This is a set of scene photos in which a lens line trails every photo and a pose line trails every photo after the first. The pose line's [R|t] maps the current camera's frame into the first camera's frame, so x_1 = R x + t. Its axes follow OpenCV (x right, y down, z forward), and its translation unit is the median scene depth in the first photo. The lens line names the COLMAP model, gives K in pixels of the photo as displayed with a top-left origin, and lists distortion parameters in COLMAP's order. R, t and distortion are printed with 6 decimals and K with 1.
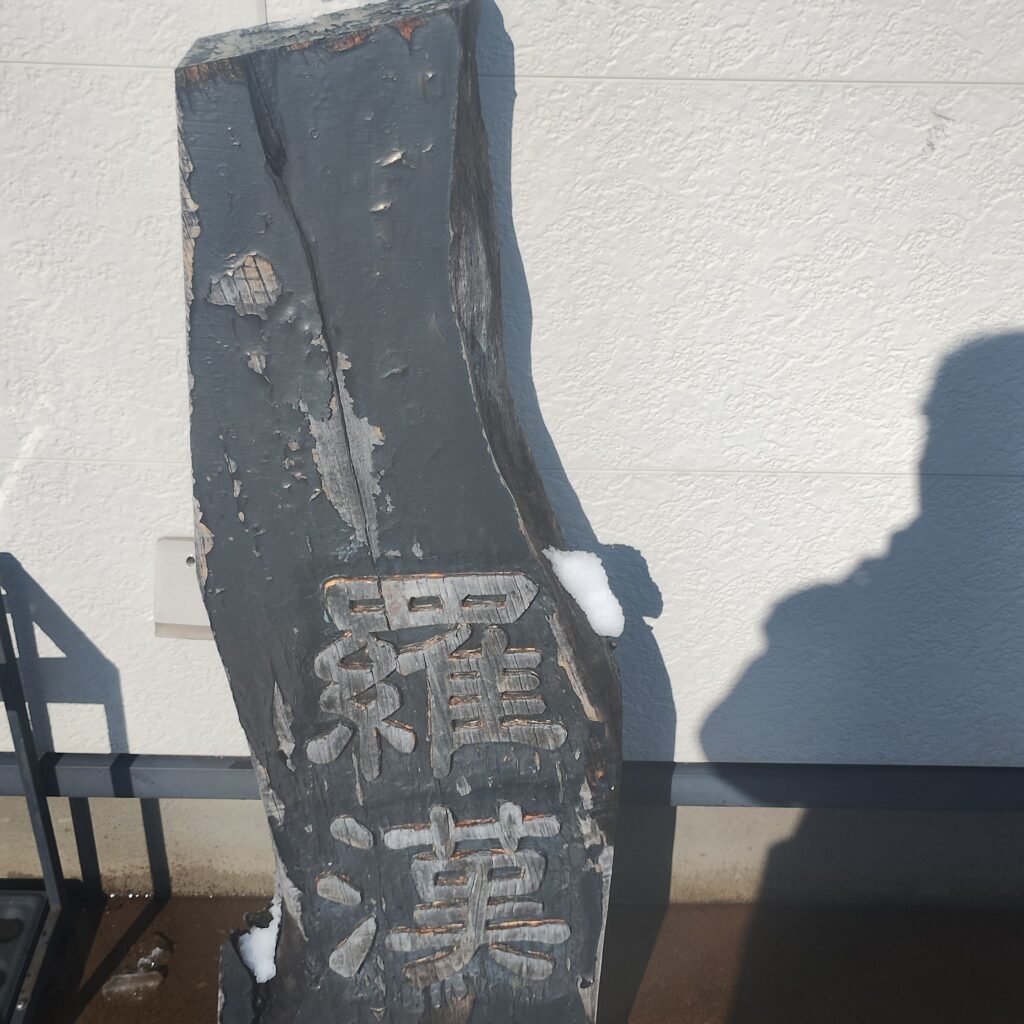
lens RADIAL K [[1157.5, 0, 512.7], [0, 1157.5, 514.3], [0, 0, 1]] dist [0.021618, 0.000000]
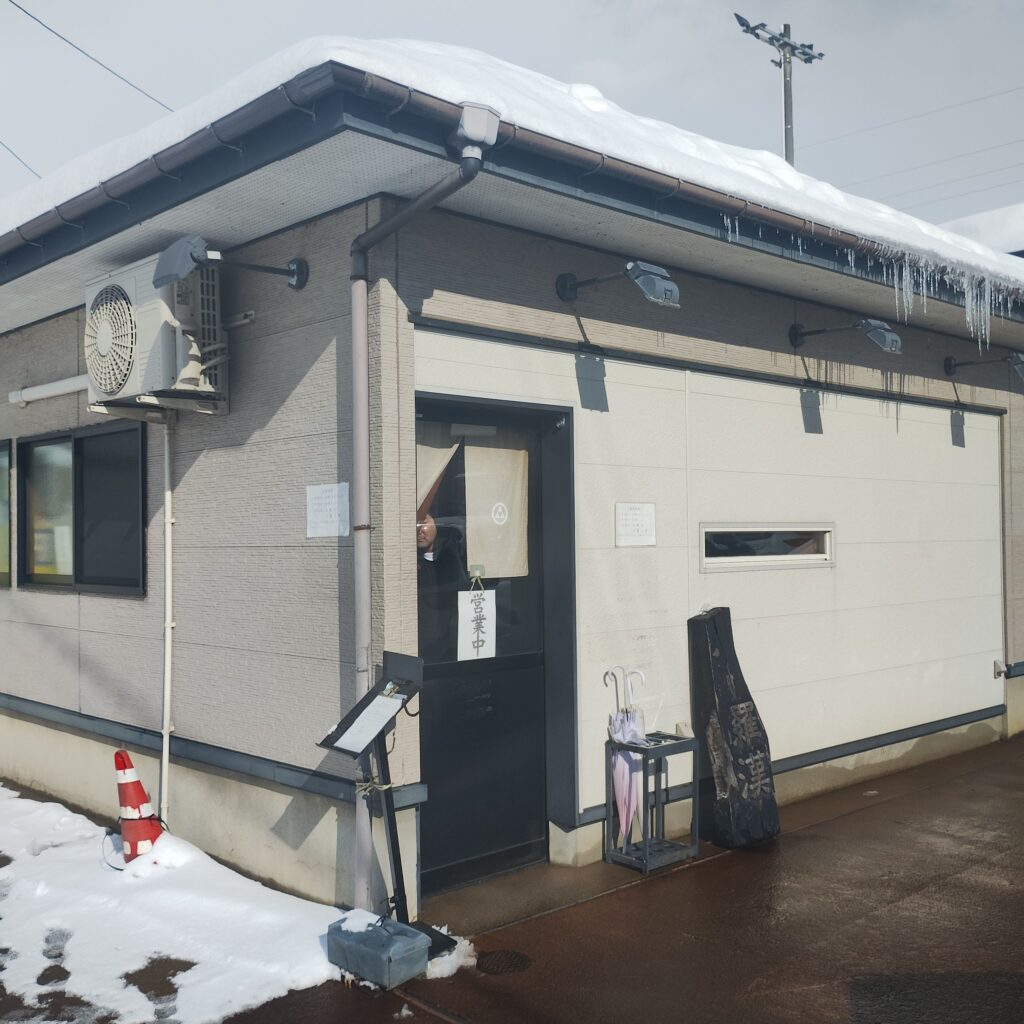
lens RADIAL K [[1157.5, 0, 512.0], [0, 1157.5, 513.5], [0, 0, 1]] dist [0.021618, 0.000000]
pose [[0.711972, 0.000597, 0.702208, -4.282165], [0.351391, 0.865486, -0.357013, 0.777664], [-0.607964, 0.500933, 0.615992, -1.959557]]
